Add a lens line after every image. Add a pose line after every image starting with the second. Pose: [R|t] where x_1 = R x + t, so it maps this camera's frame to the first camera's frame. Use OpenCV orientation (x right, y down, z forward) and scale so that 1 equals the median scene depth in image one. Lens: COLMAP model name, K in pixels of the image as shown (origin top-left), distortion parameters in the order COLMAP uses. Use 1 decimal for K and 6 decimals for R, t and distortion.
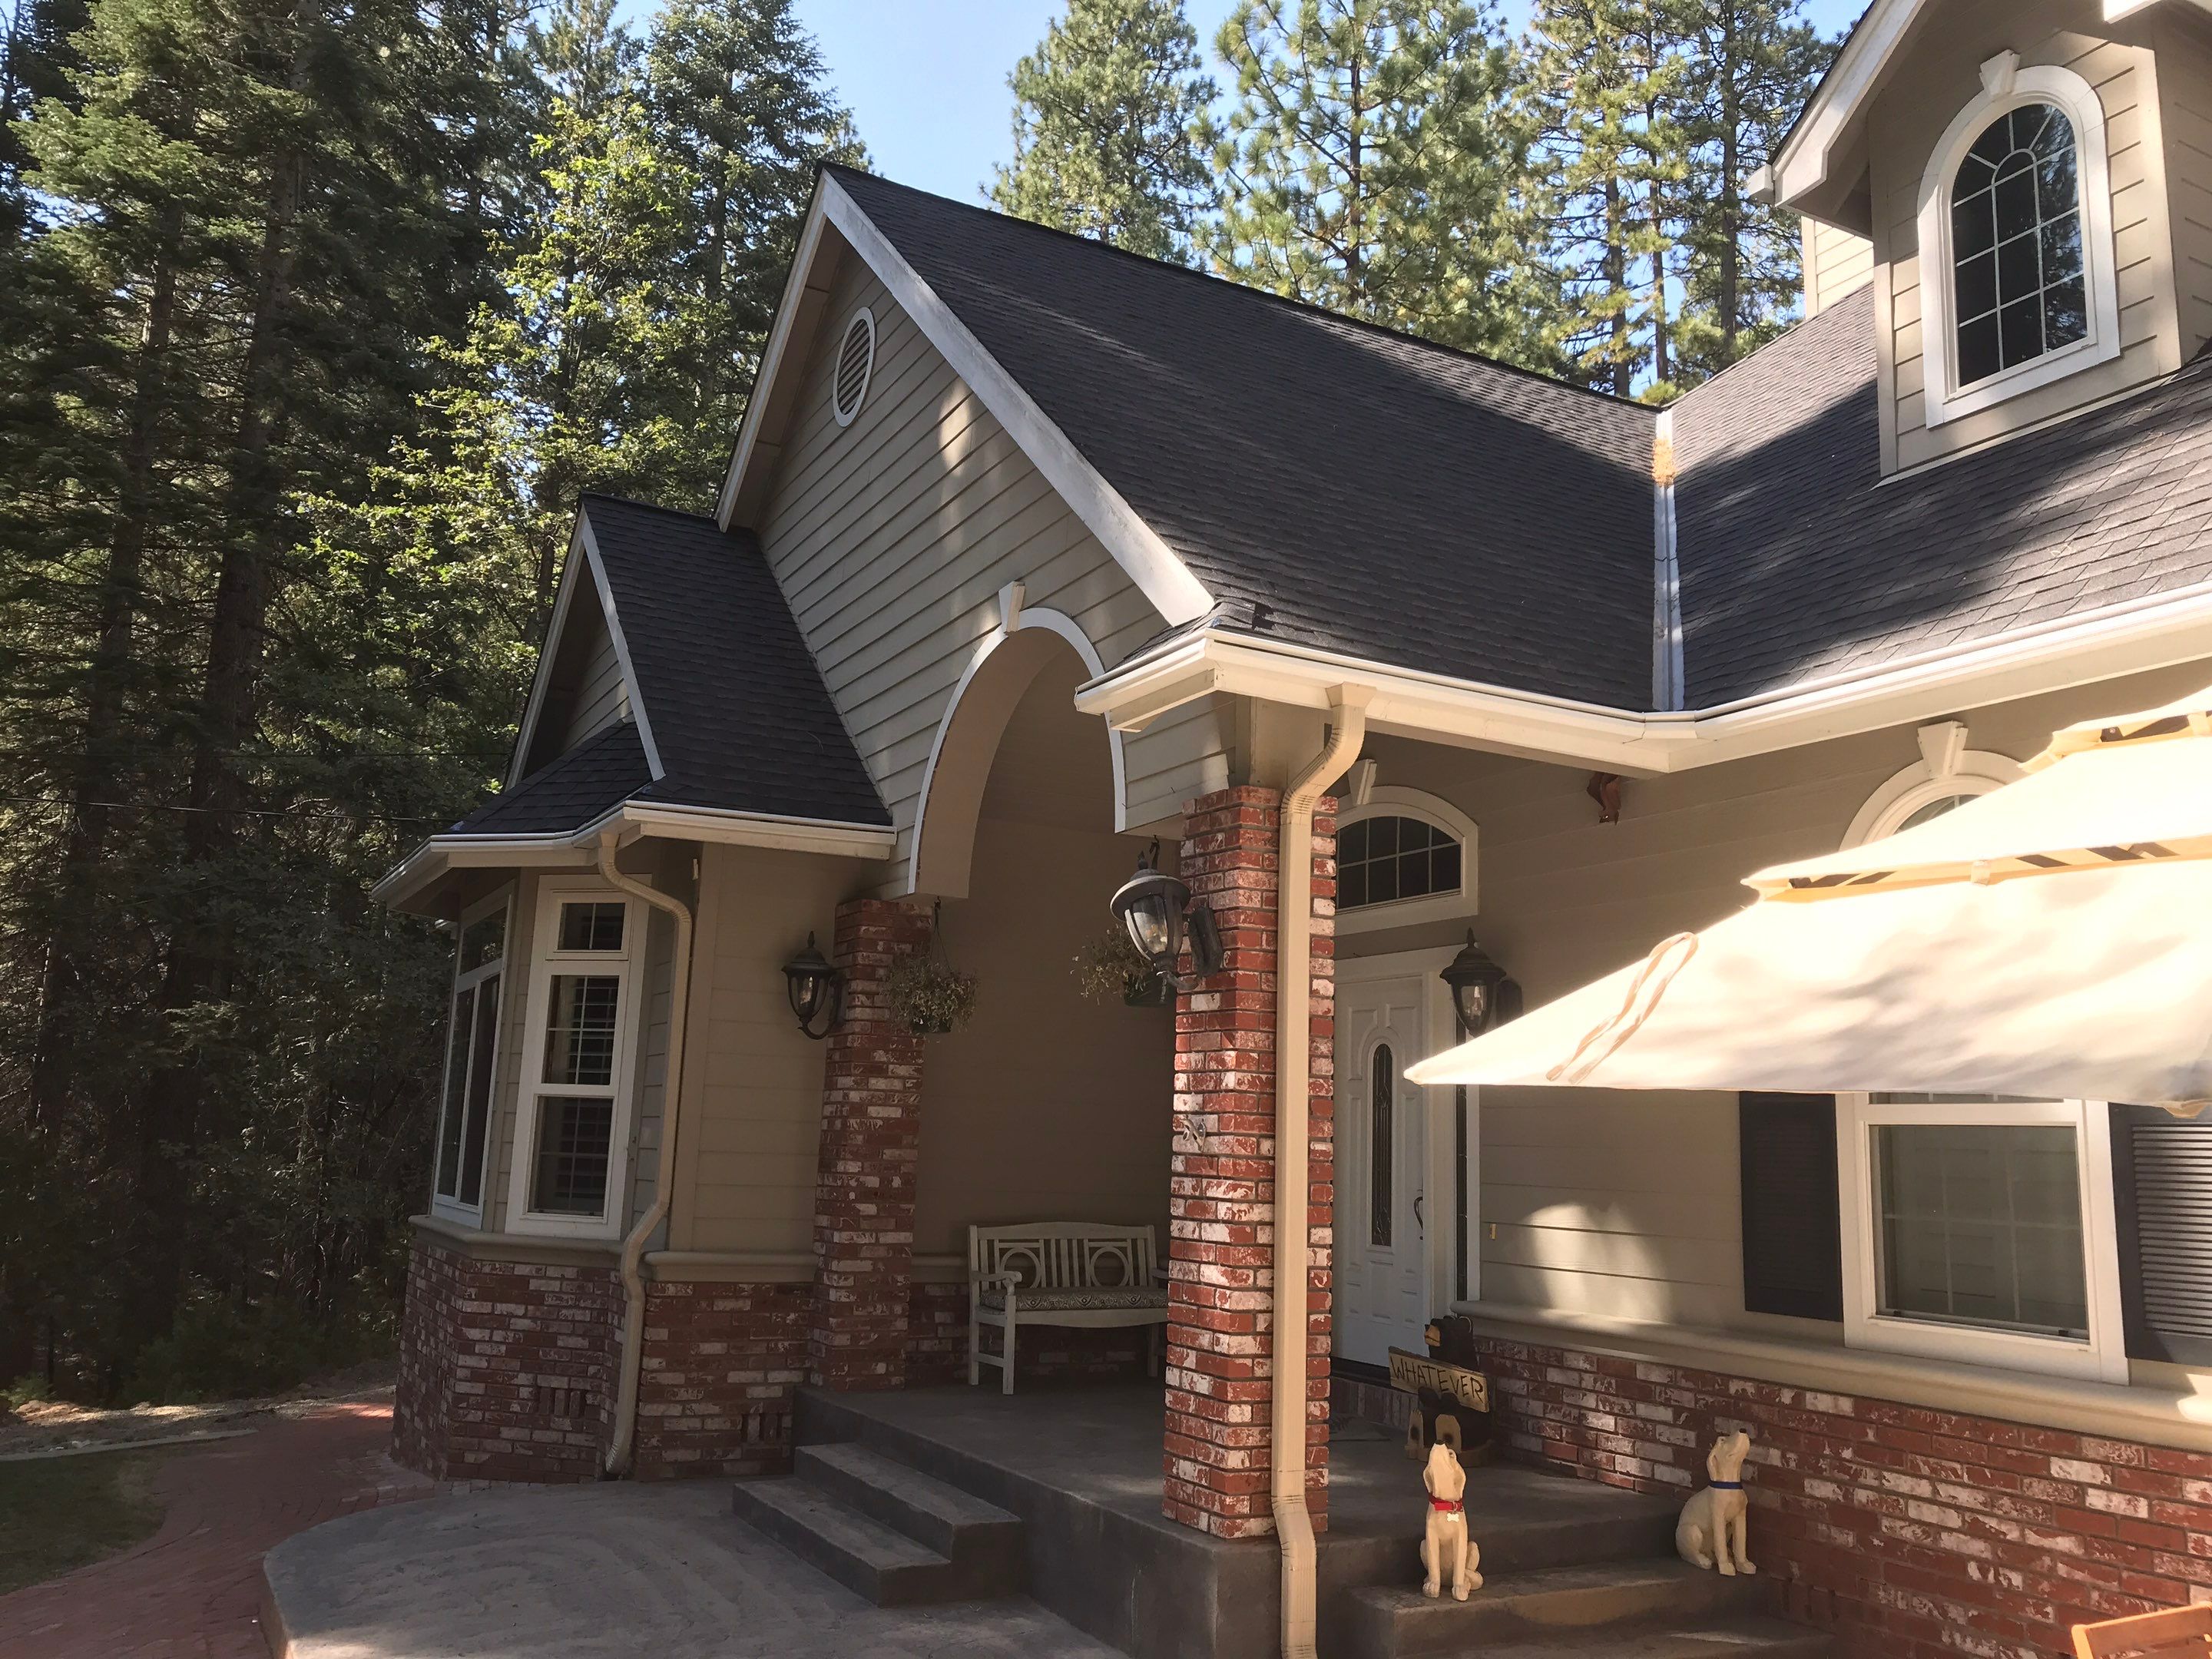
lens RADIAL K [[1760.1, 0, 1137.1], [0, 1760.1, 823.0], [0, 0, 1]] dist [0.019013, -0.009831]
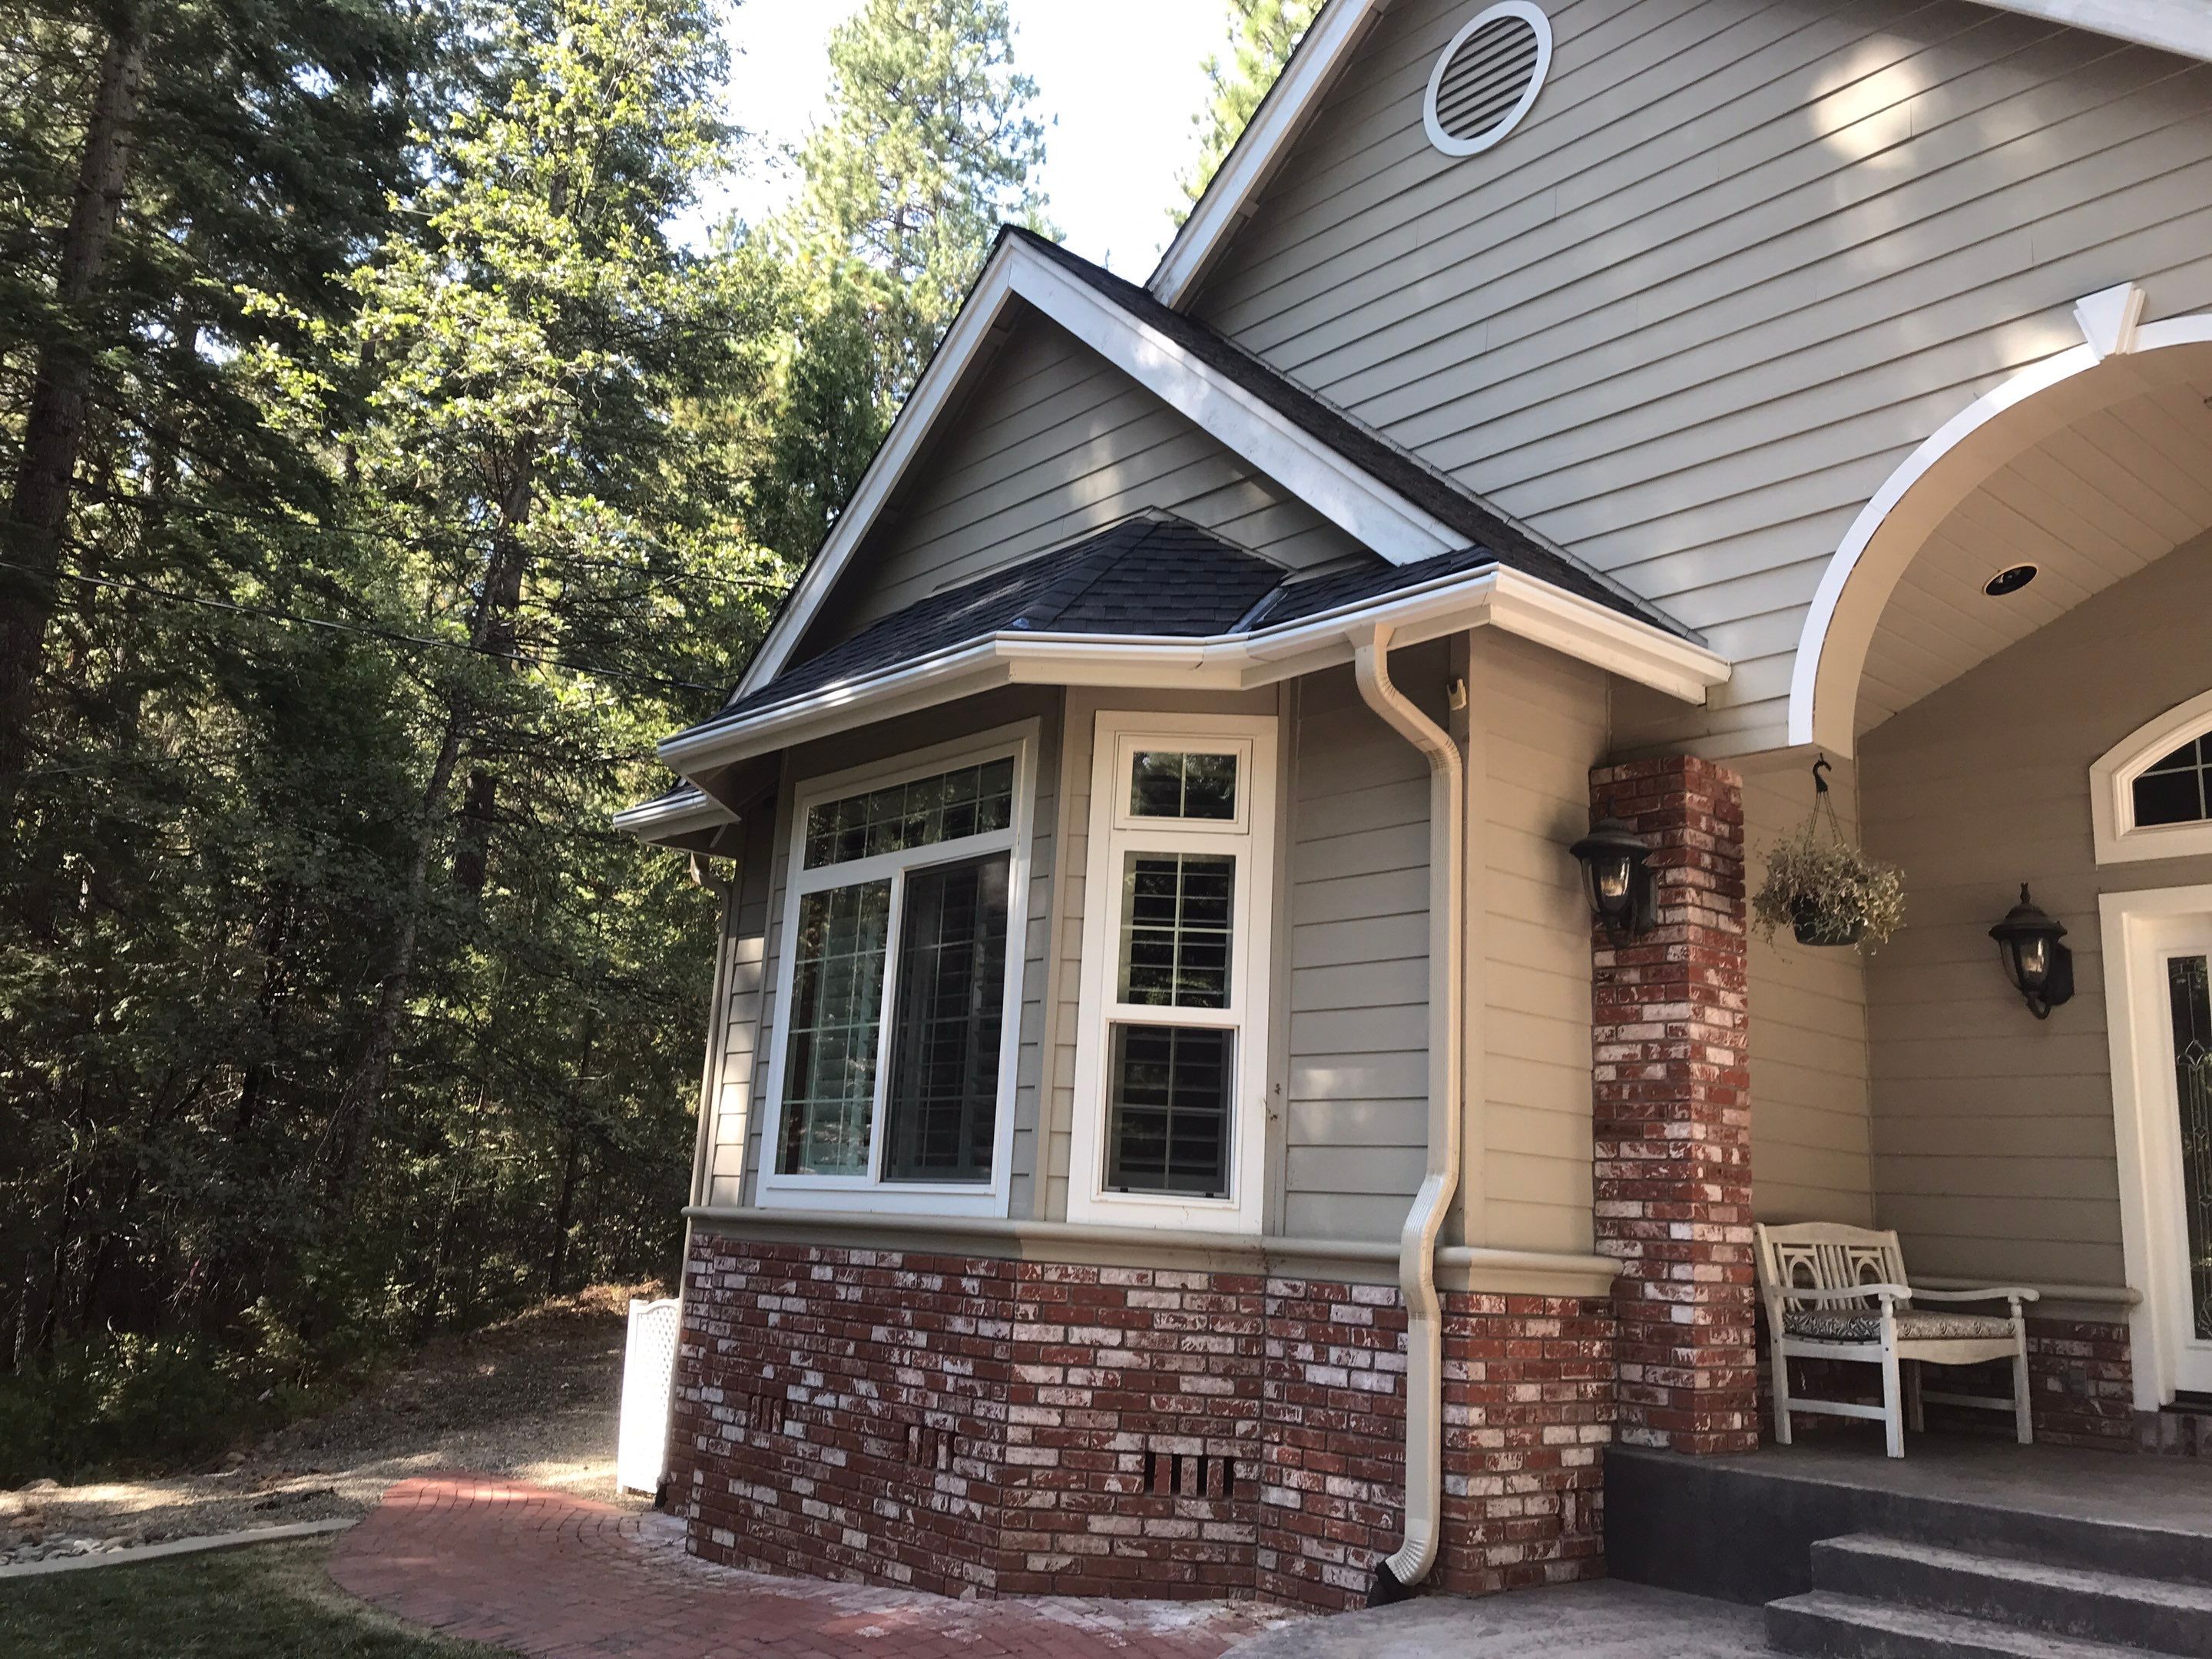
lens RADIAL K [[1791.9, 0, 1107.5], [0, 1791.9, 793.9], [0, 0, 1]] dist [0.076132, -0.209783]
pose [[0.973805, 0.067661, 0.217084, -0.558451], [-0.058809, 0.997163, -0.046992, 0.110424], [-0.219647, 0.032994, 0.975021, 0.352695]]
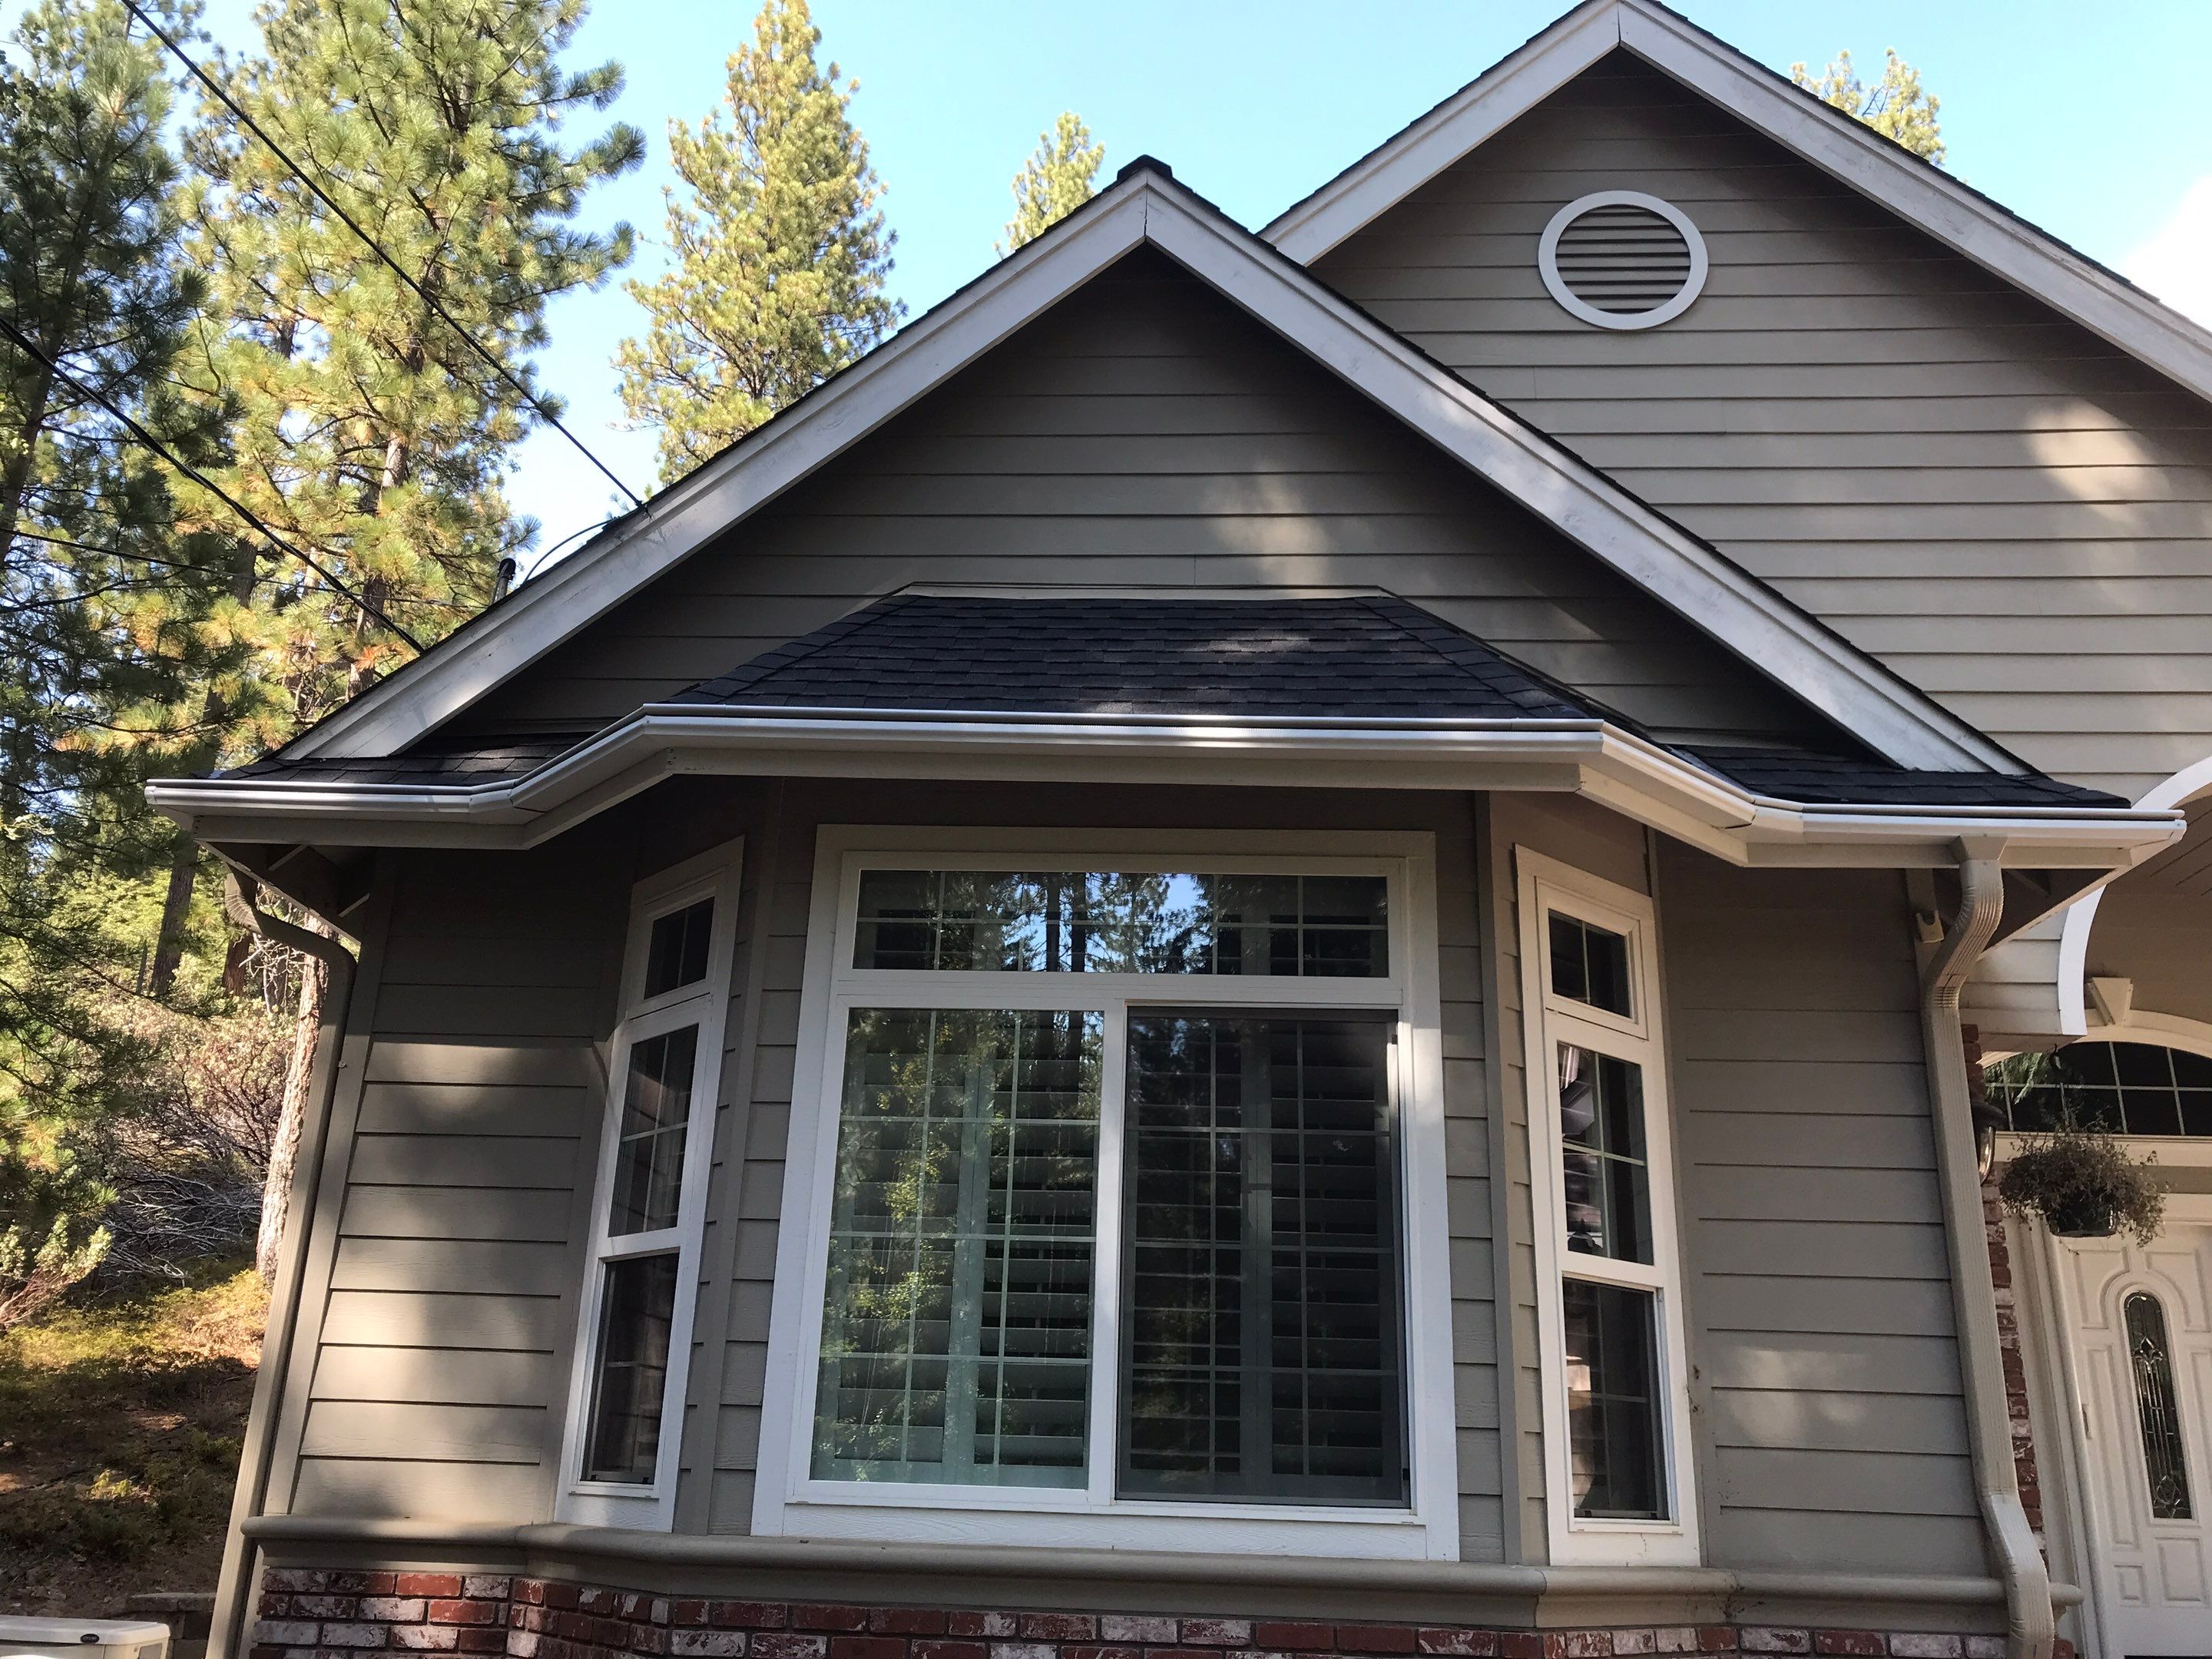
lens RADIAL K [[1822.4, 0, 1088.4], [0, 1822.4, 823.9], [0, 0, 1]] dist [0.010032, 0.001191]
pose [[0.517970, 0.275516, 0.809813, -0.966693], [-0.169967, 0.960982, -0.218233, 0.187896], [-0.838342, -0.024604, 0.544589, 0.933971]]
